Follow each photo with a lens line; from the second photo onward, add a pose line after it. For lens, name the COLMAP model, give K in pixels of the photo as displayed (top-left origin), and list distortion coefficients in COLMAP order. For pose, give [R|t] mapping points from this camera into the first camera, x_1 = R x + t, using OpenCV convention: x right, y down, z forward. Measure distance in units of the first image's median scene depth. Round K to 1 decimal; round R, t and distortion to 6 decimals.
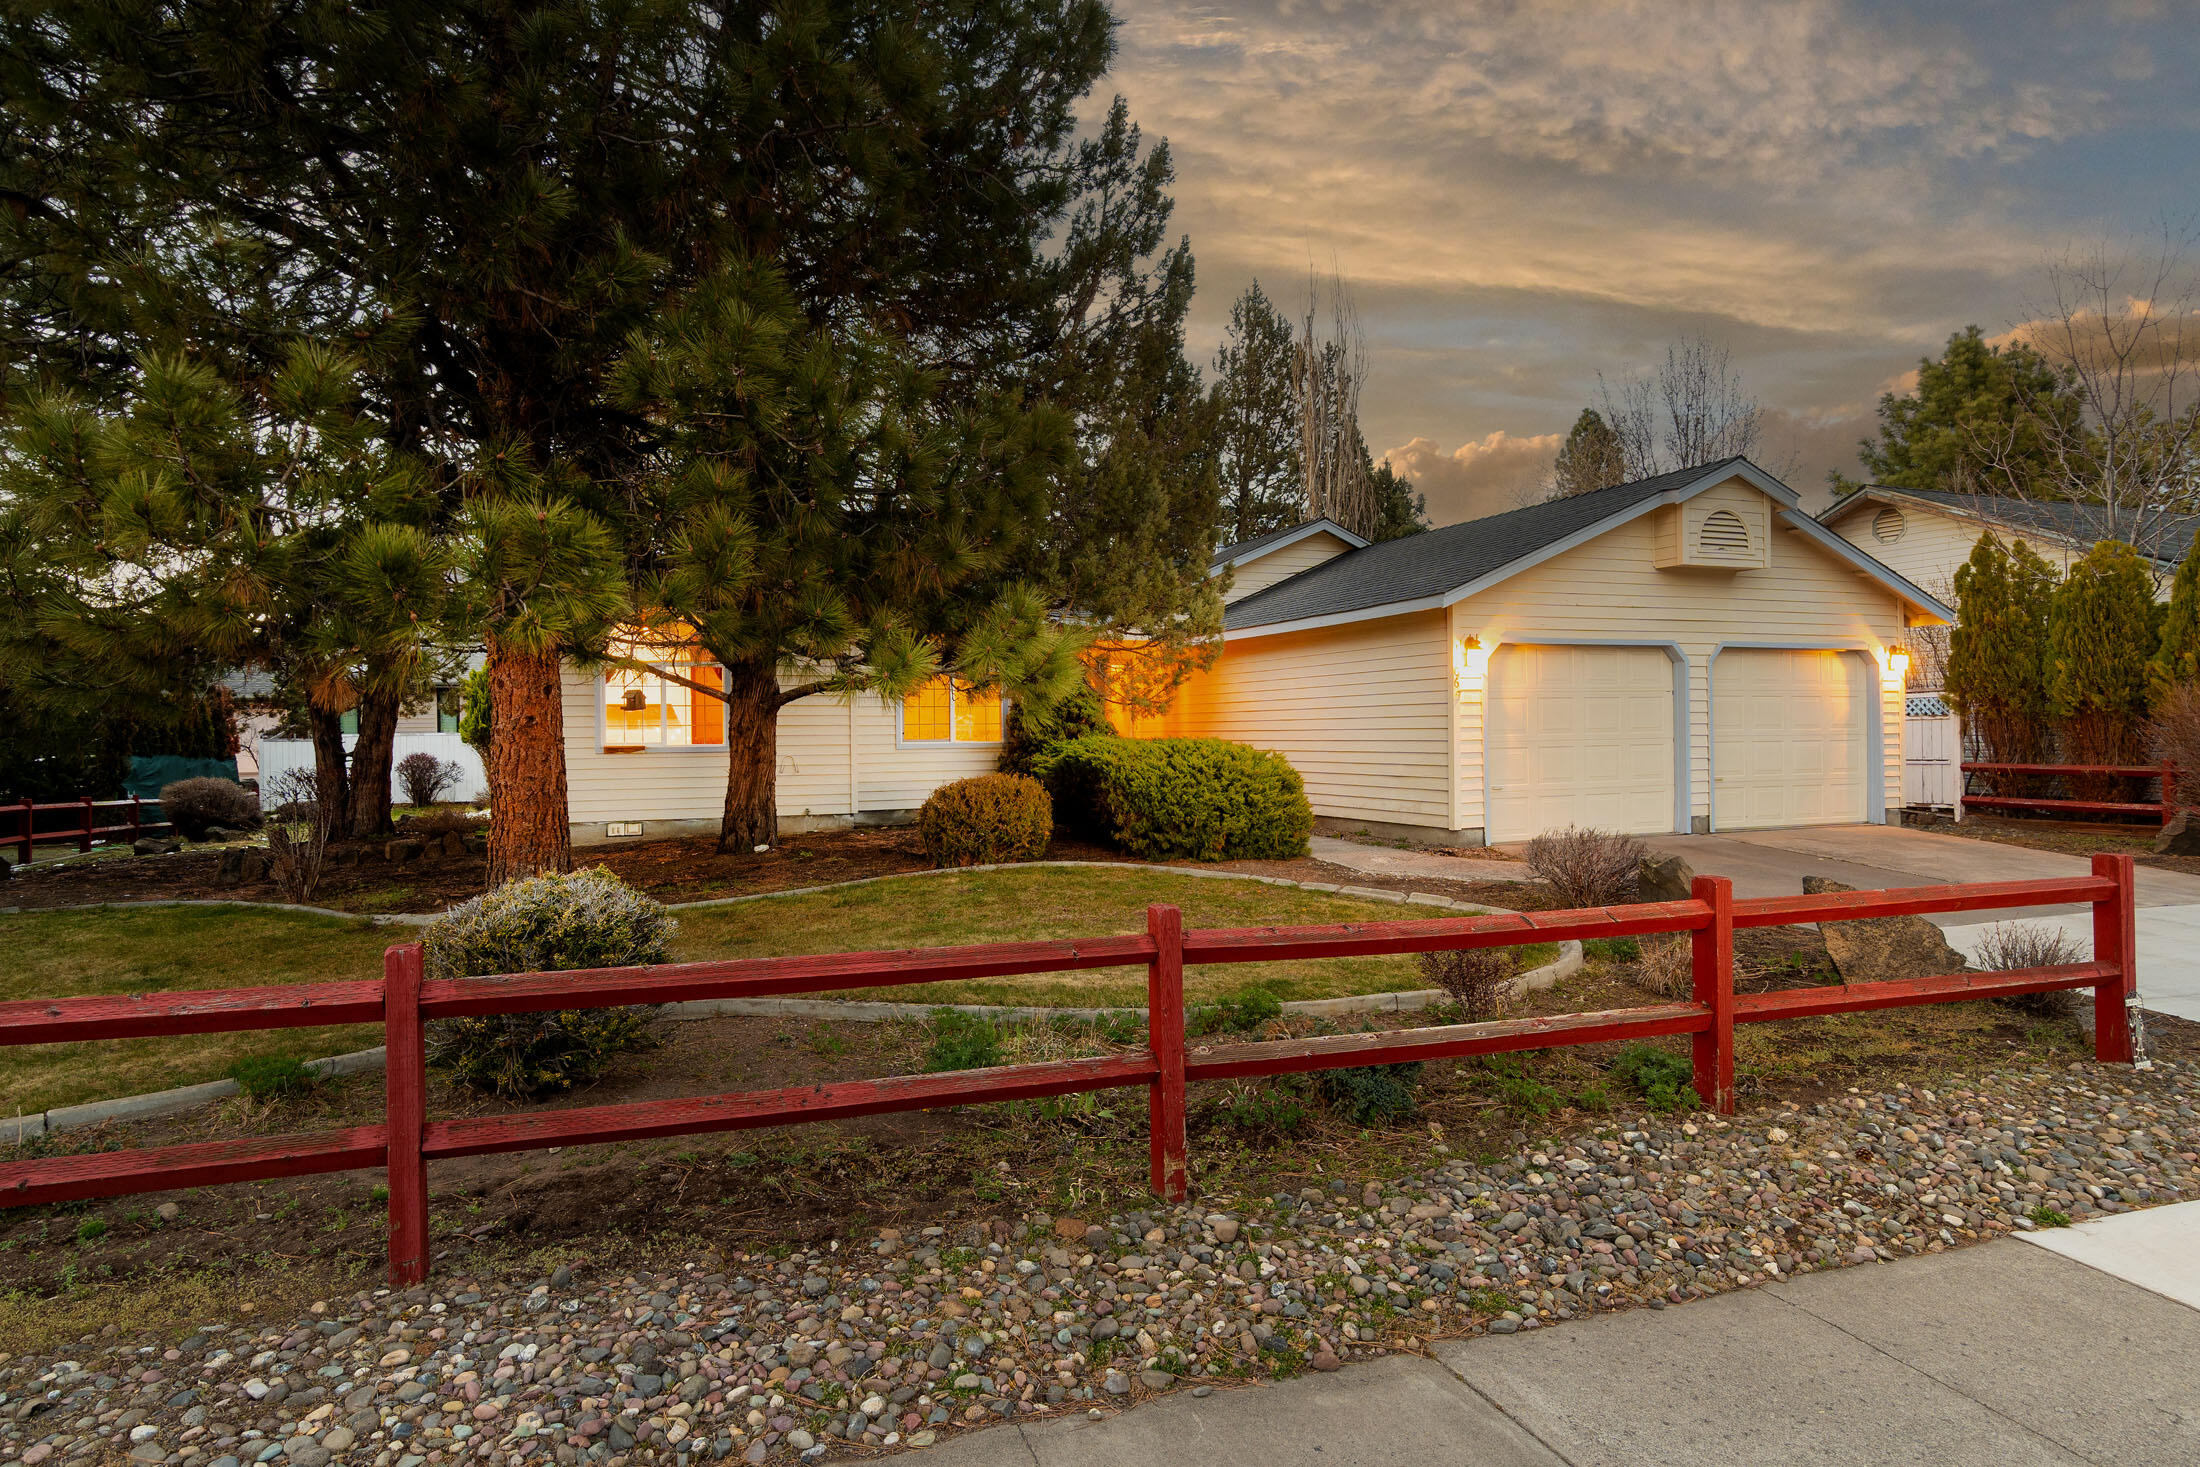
lens RADIAL K [[1324.8, 0, 1101.8], [0, 1324.8, 737.9], [0, 0, 1]] dist [0.000555, -0.000034]
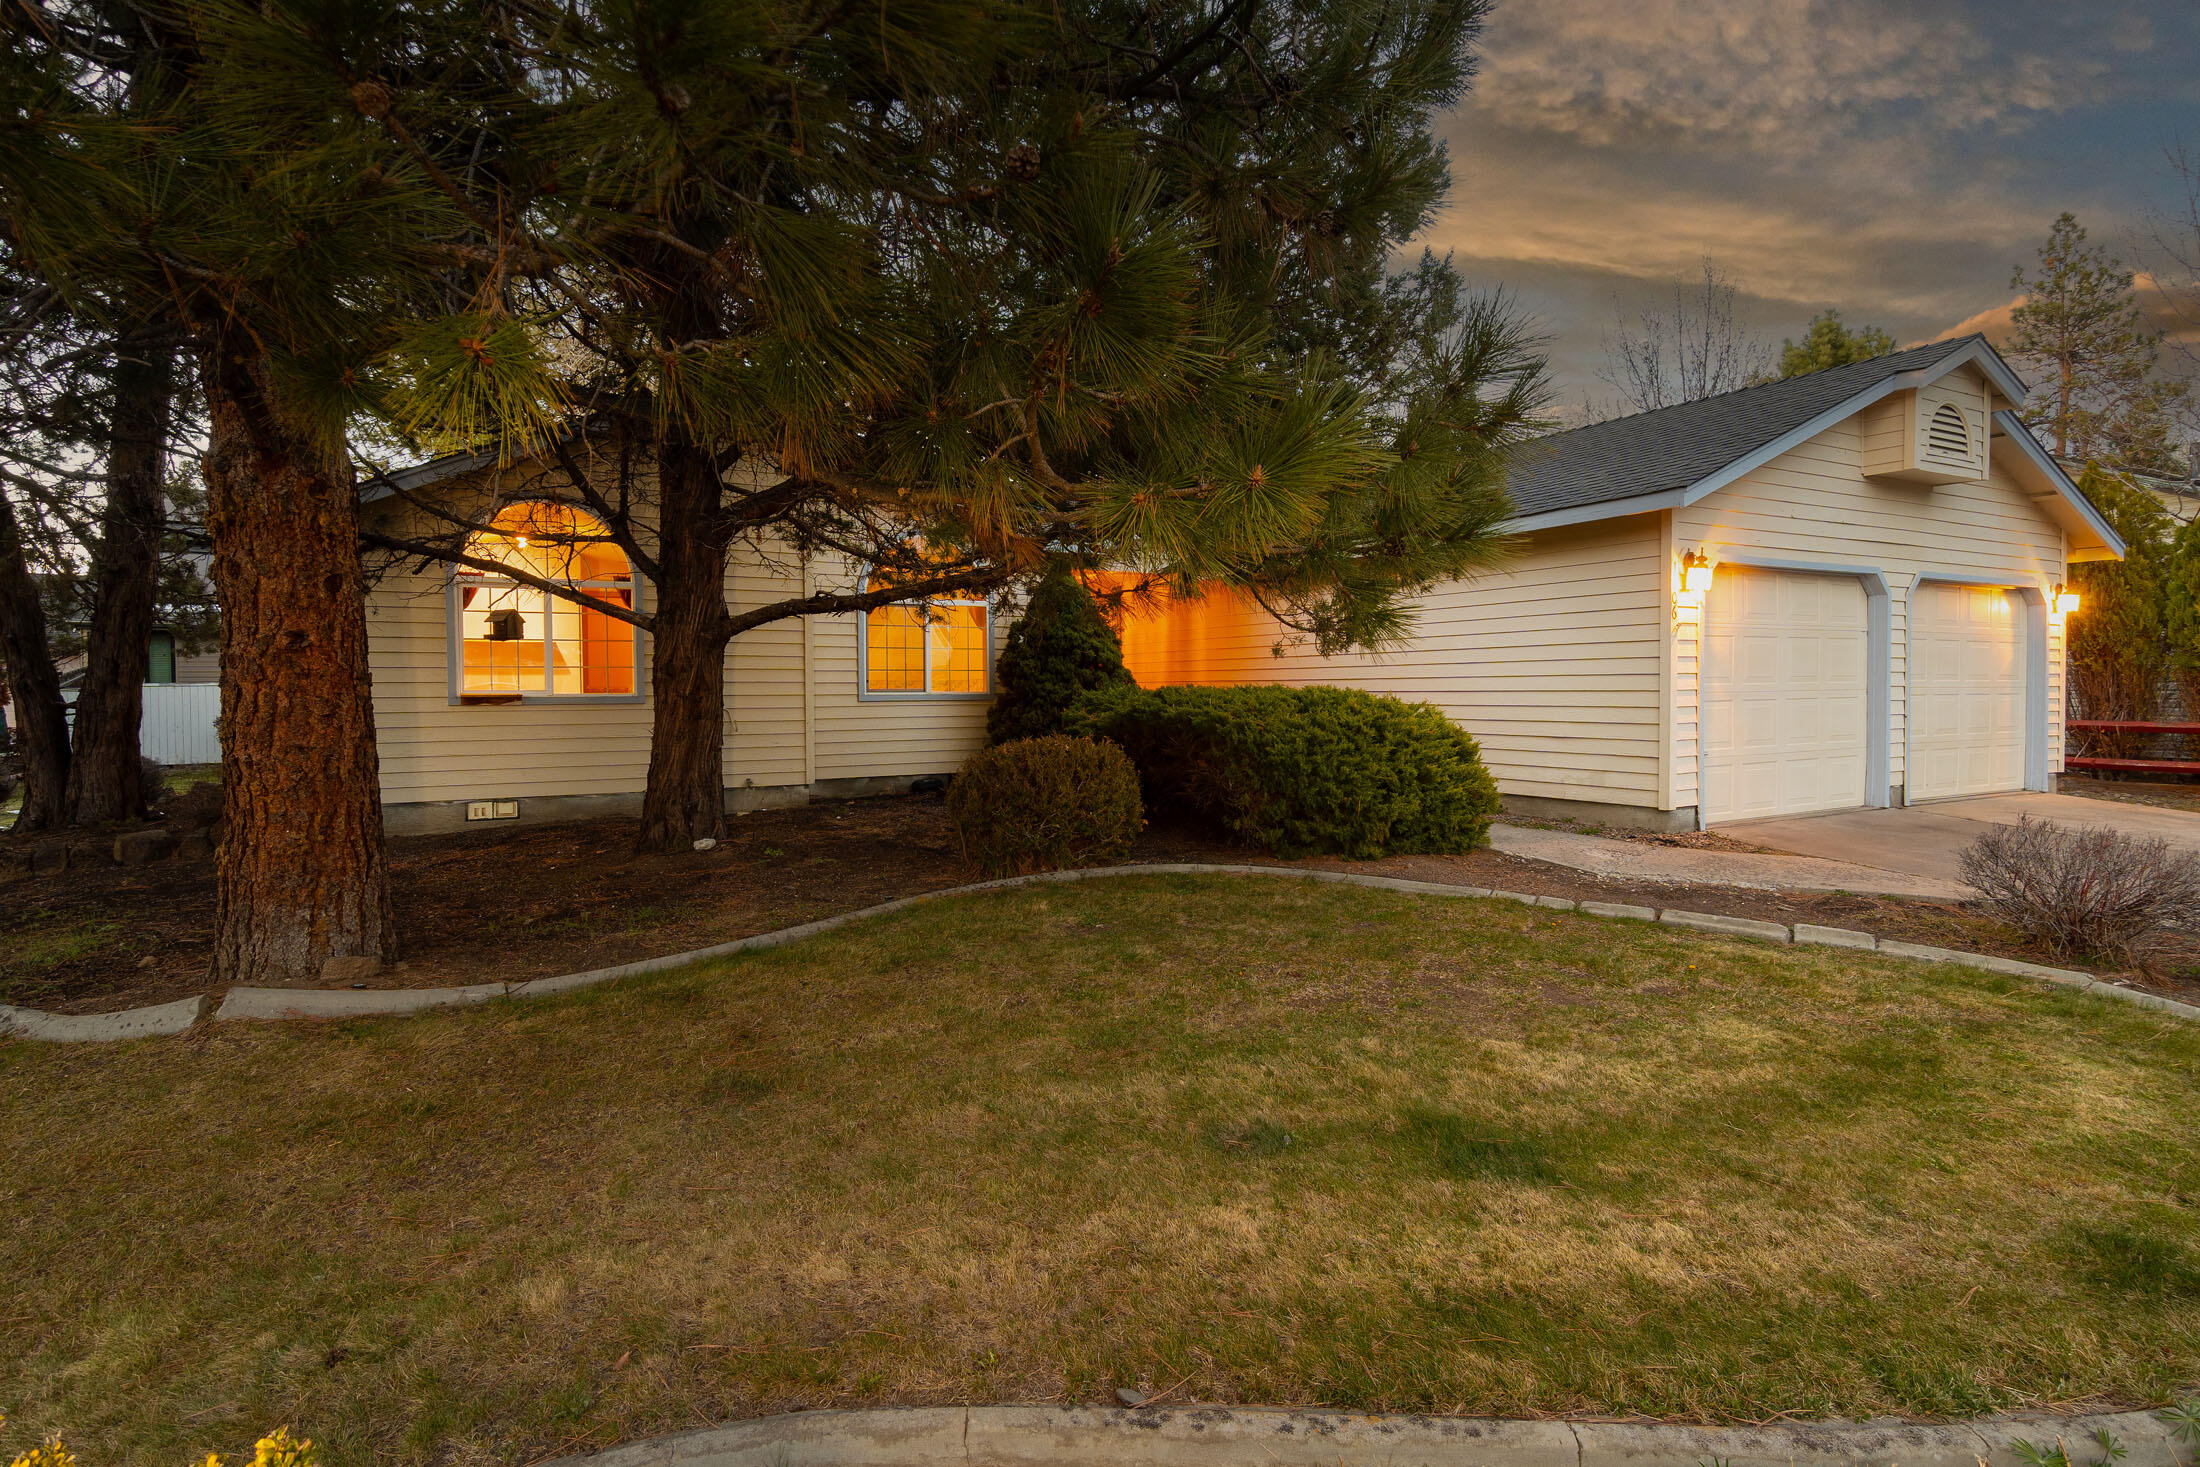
lens RADIAL K [[1153.1, 0, 1097.2], [0, 1153.1, 725.5], [0, 0, 1]] dist [0.001366, 0.000054]
pose [[0.990996, 0.000487, 0.133888, -0.139594], [-0.003934, 0.999668, 0.025479, 0.006402], [-0.133831, -0.025776, 0.990669, 0.395687]]
